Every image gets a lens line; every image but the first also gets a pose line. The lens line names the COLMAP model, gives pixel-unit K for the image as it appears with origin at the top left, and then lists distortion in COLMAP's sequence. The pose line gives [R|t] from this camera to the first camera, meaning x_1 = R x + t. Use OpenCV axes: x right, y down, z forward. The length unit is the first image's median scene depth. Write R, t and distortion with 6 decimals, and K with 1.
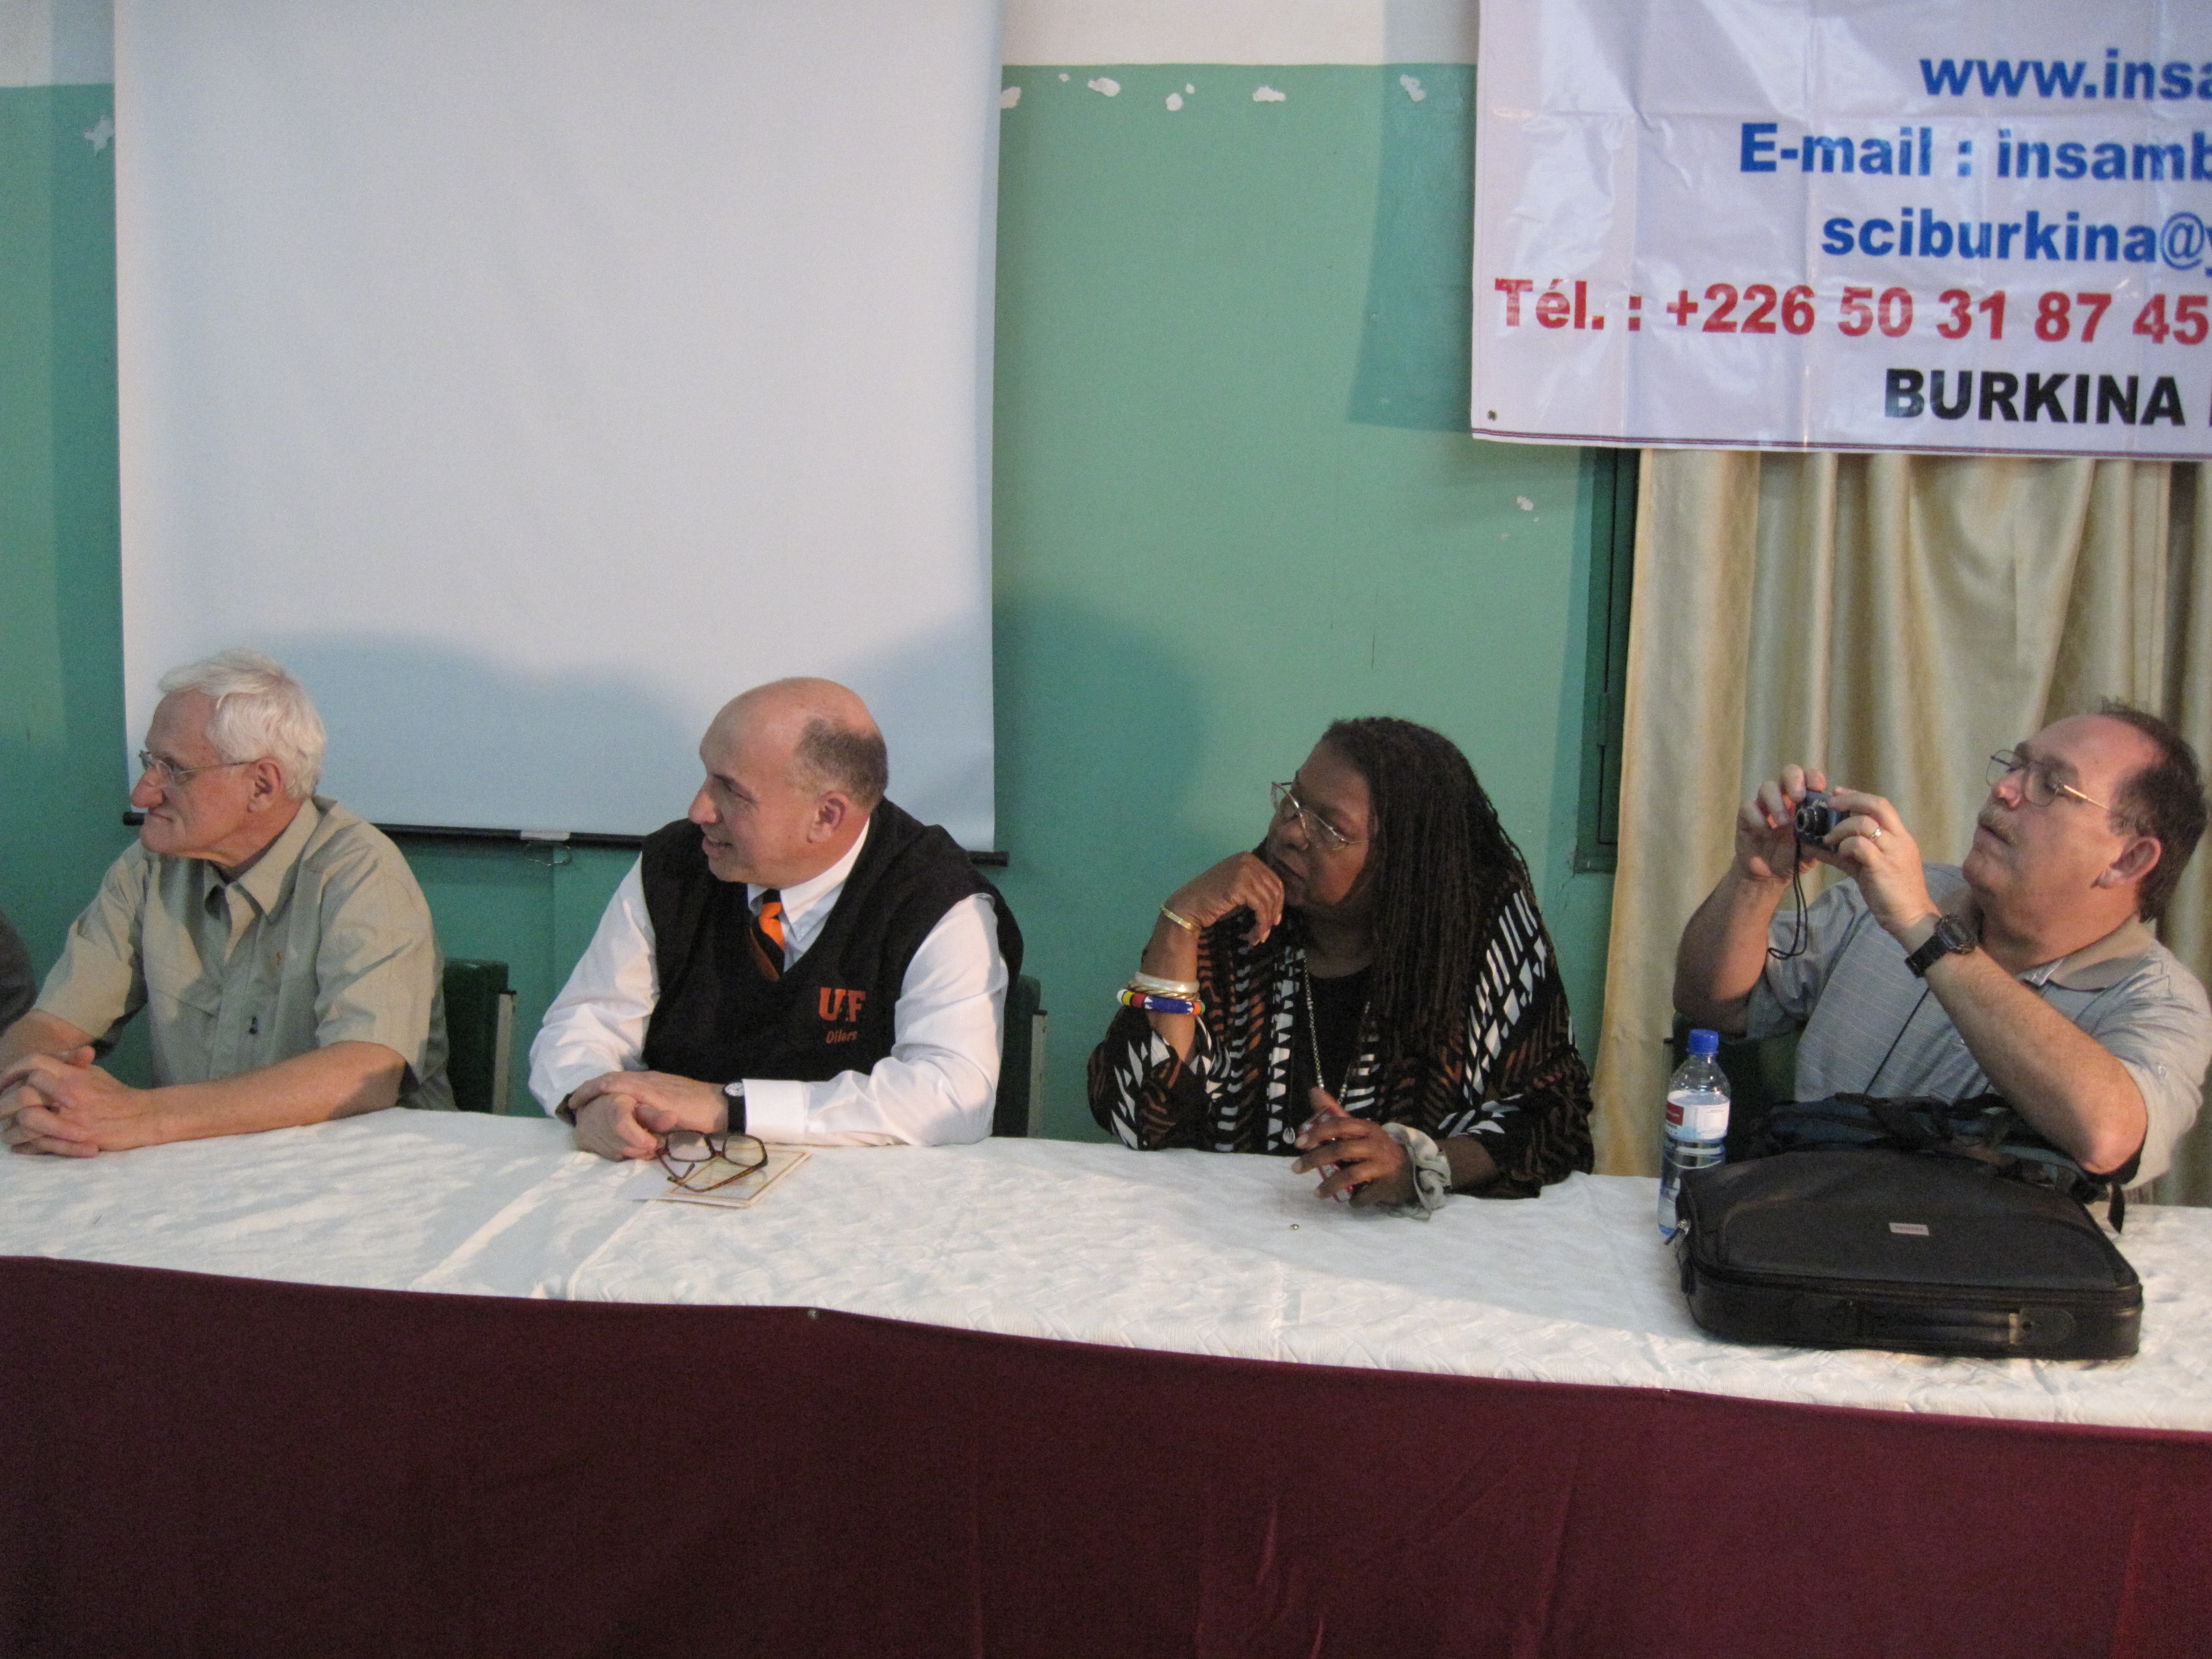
lens RADIAL K [[2368.0, 0, 1106.0], [0, 2368.0, 829.5], [0, 0, 1]] dist [-0.145113, 0.096854]
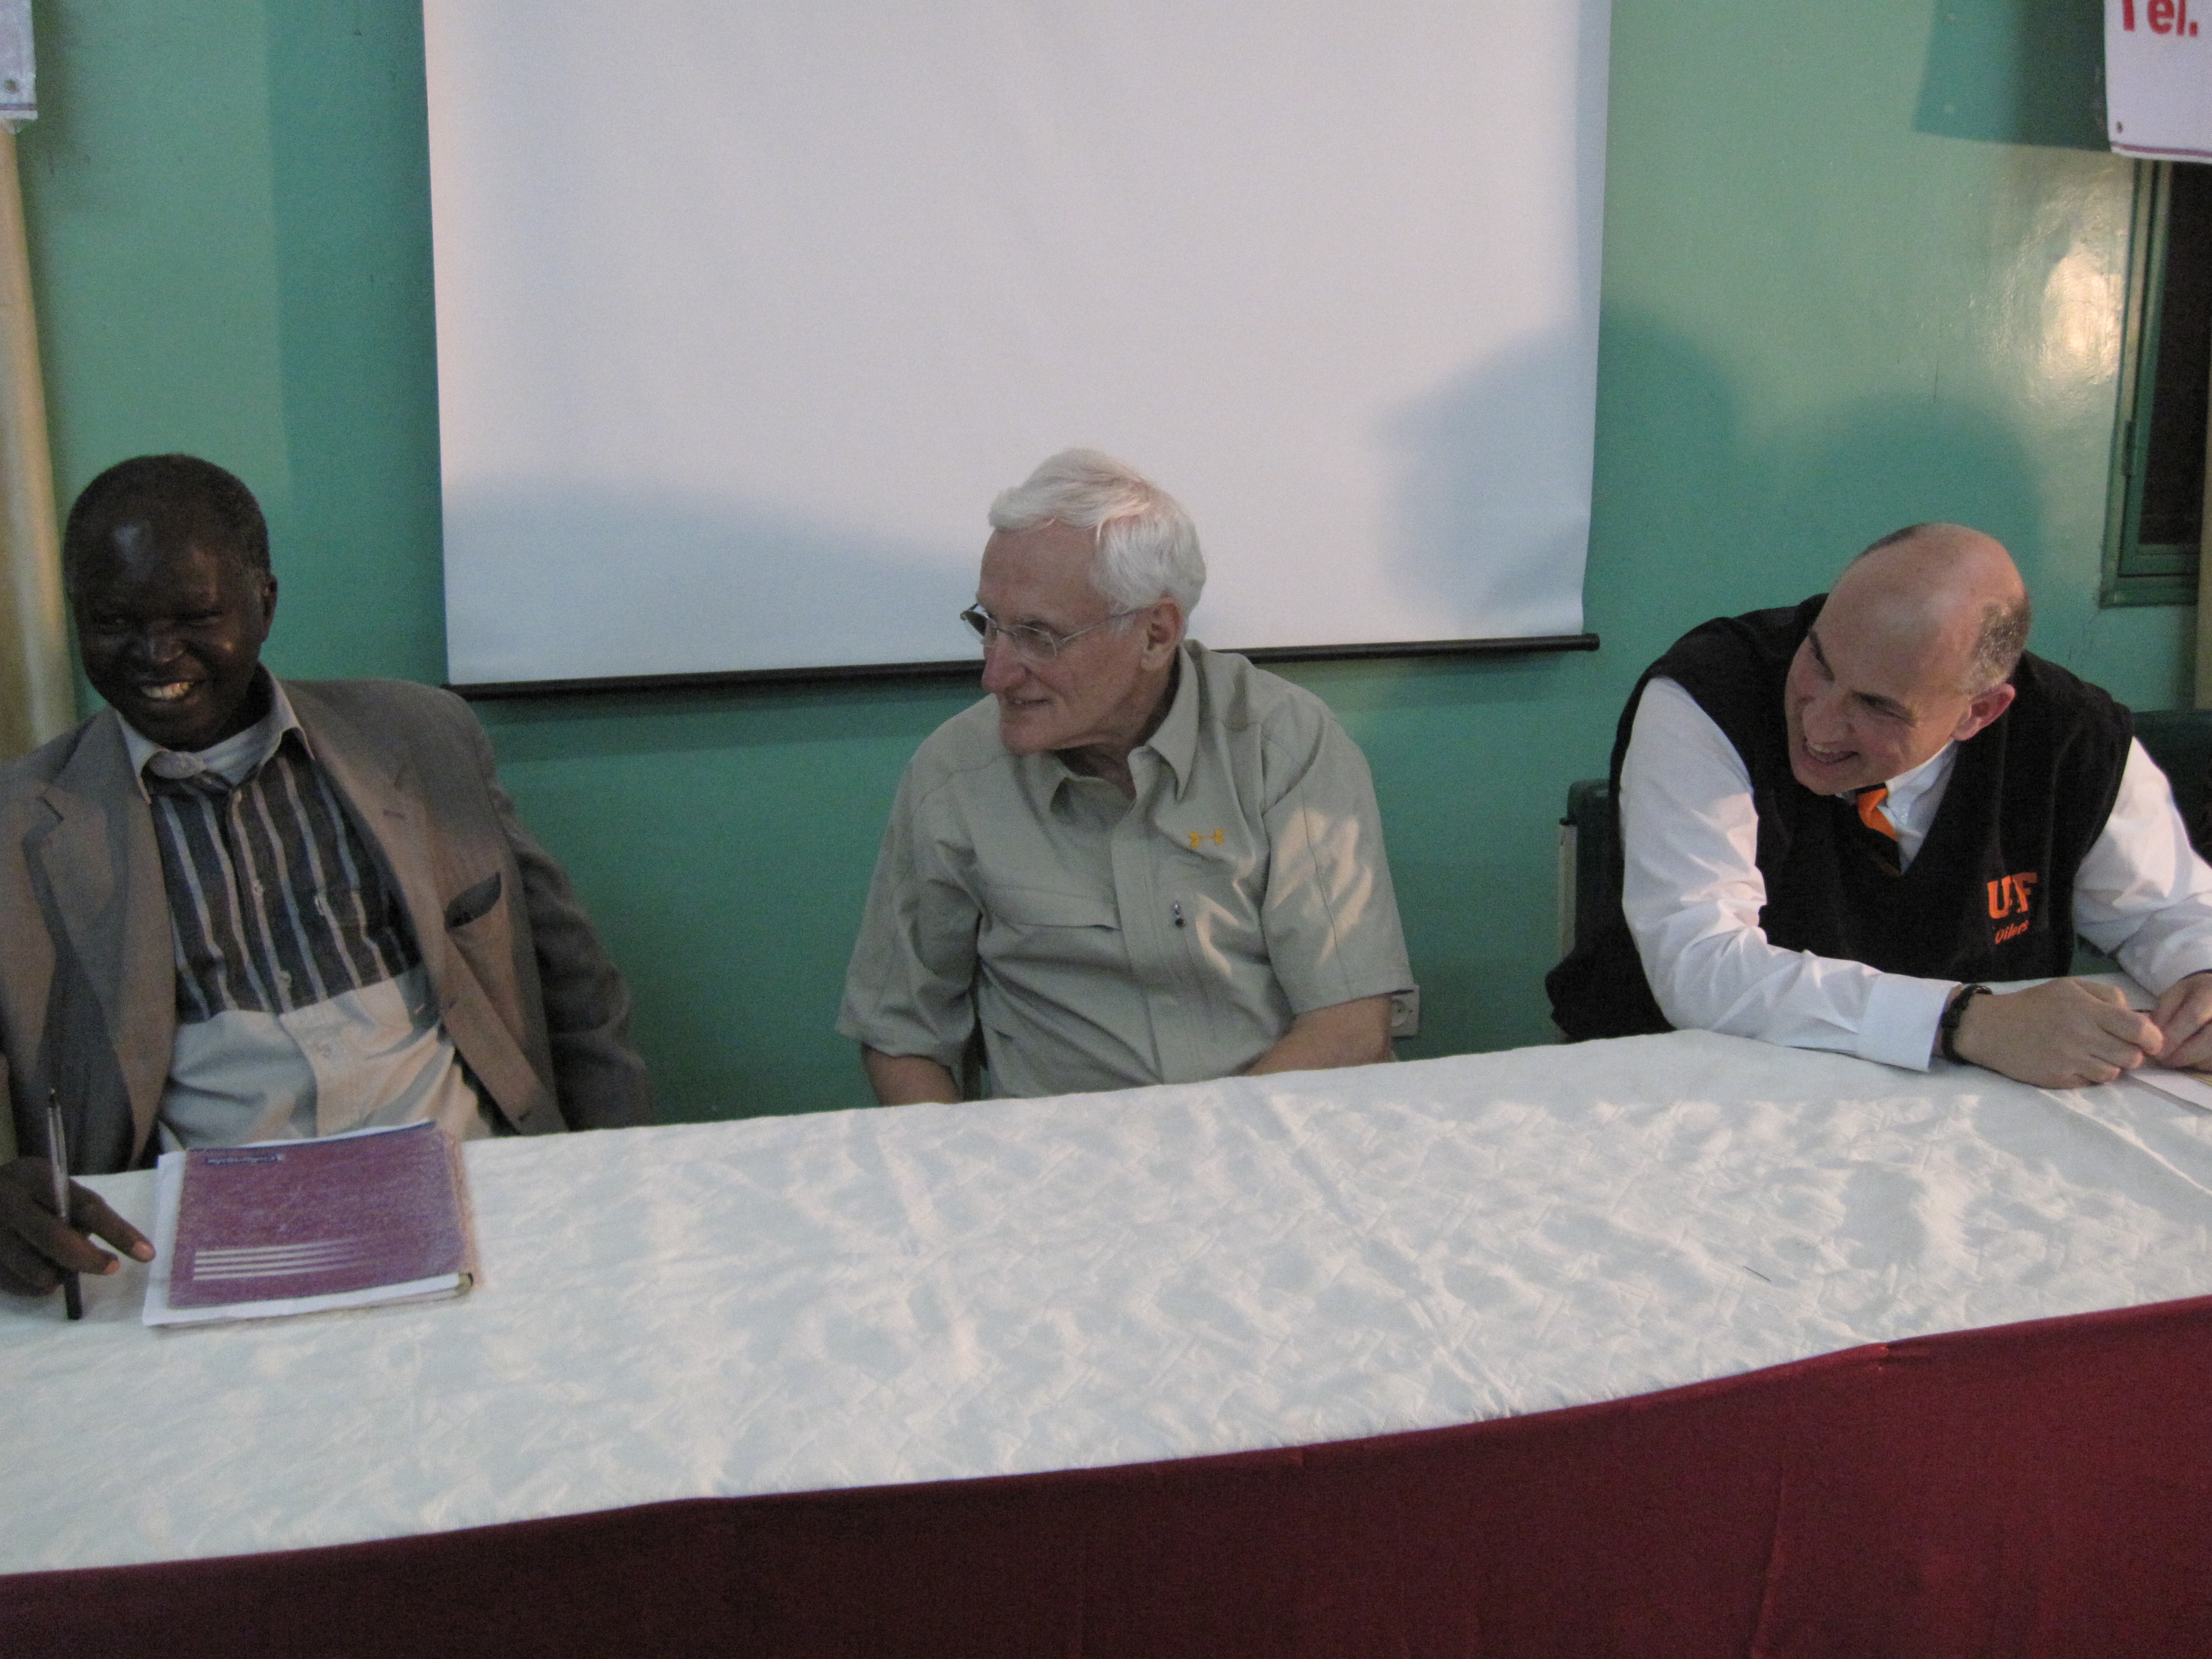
lens RADIAL K [[2359.5, 0, 1106.0], [0, 2359.5, 829.5], [0, 0, 1]] dist [-0.152911, 0.109144]
pose [[0.918479, -0.117816, 0.377513, -0.596666], [0.075211, 0.989209, 0.125732, -0.045181], [-0.388252, -0.087089, 0.917429, 0.308350]]
